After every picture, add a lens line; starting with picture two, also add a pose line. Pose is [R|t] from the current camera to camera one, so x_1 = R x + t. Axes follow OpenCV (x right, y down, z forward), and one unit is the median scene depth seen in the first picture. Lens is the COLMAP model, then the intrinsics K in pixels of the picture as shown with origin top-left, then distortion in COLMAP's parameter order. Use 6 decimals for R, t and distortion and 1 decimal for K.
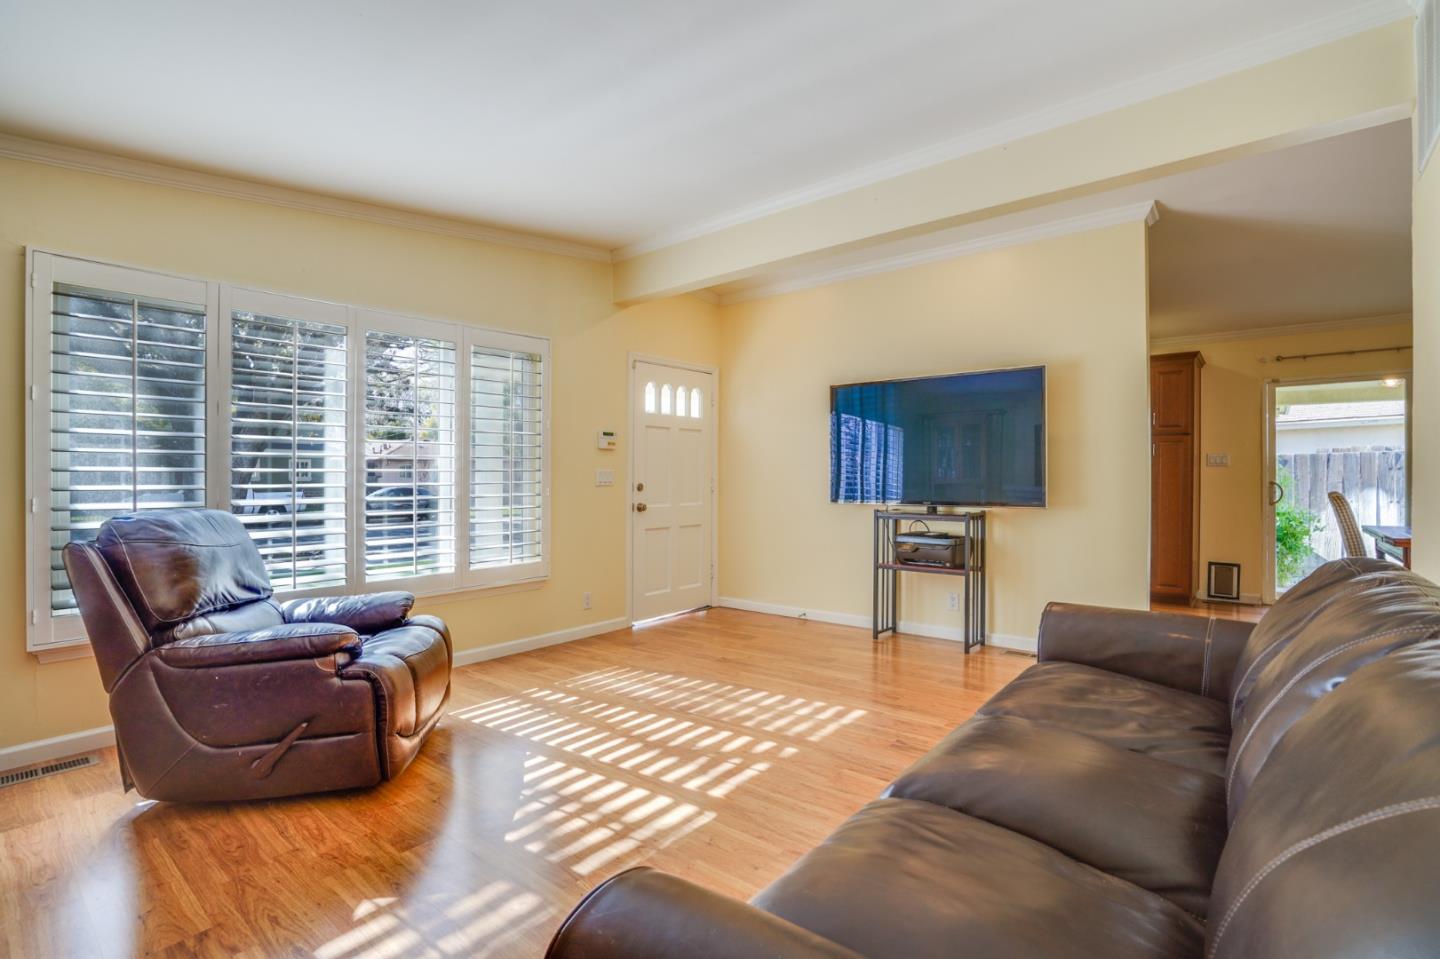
lens RADIAL K [[668.7, 0, 713.0], [0, 668.7, 475.1], [0, 0, 1]] dist [-0.058629, 0.014039]
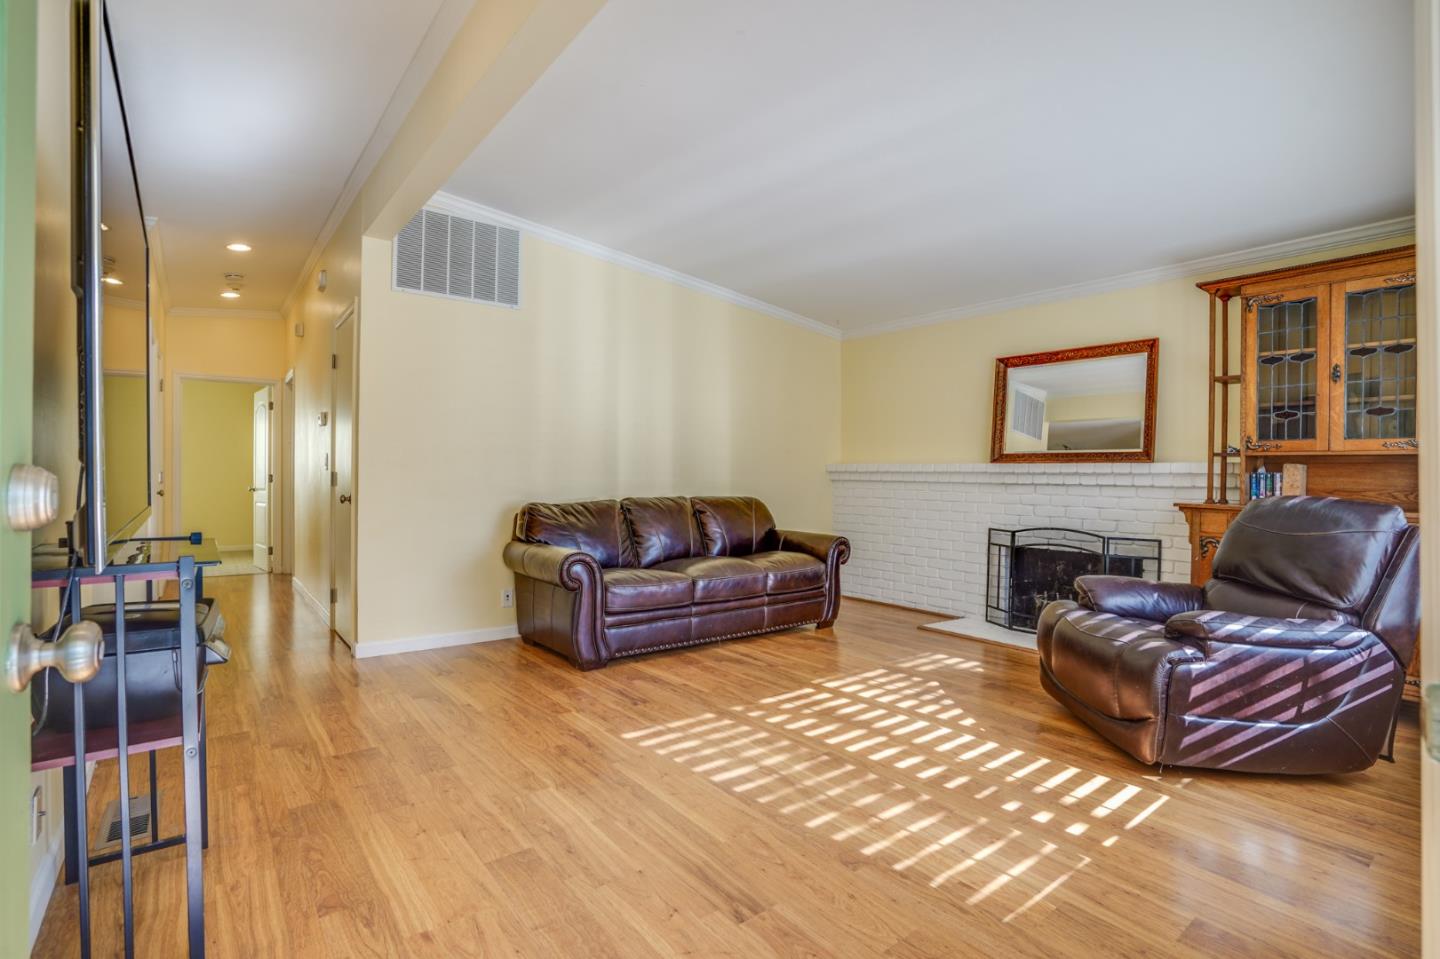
lens RADIAL K [[684.9, 0, 713.3], [0, 684.9, 478.2], [0, 0, 1]] dist [-0.061229, 0.024876]
pose [[-0.979816, -0.005005, 0.199838, -0.060888], [-0.005213, 0.999986, -0.000517, 0.019167], [-0.199833, -0.001548, -0.979829, 1.805843]]
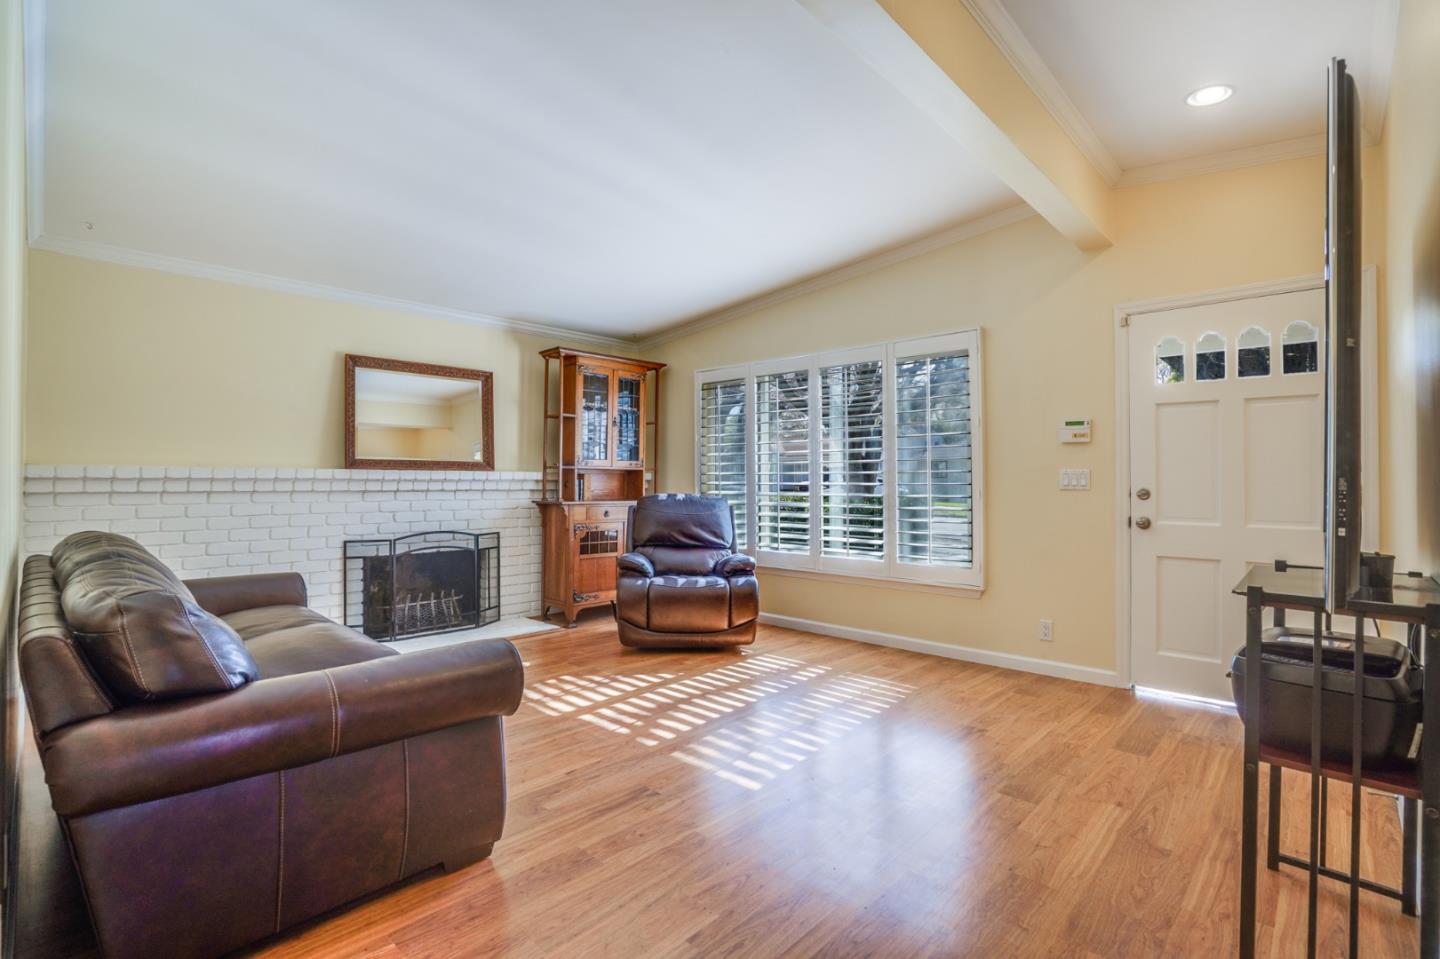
lens RADIAL K [[668.7, 0, 713.0], [0, 668.7, 475.1], [0, 0, 1]] dist [-0.058629, 0.014039]
pose [[-0.054970, -0.000757, -0.998488, 0.967575], [0.003372, 0.999994, -0.000944, -0.003744], [0.998482, -0.003419, -0.054967, 0.969156]]
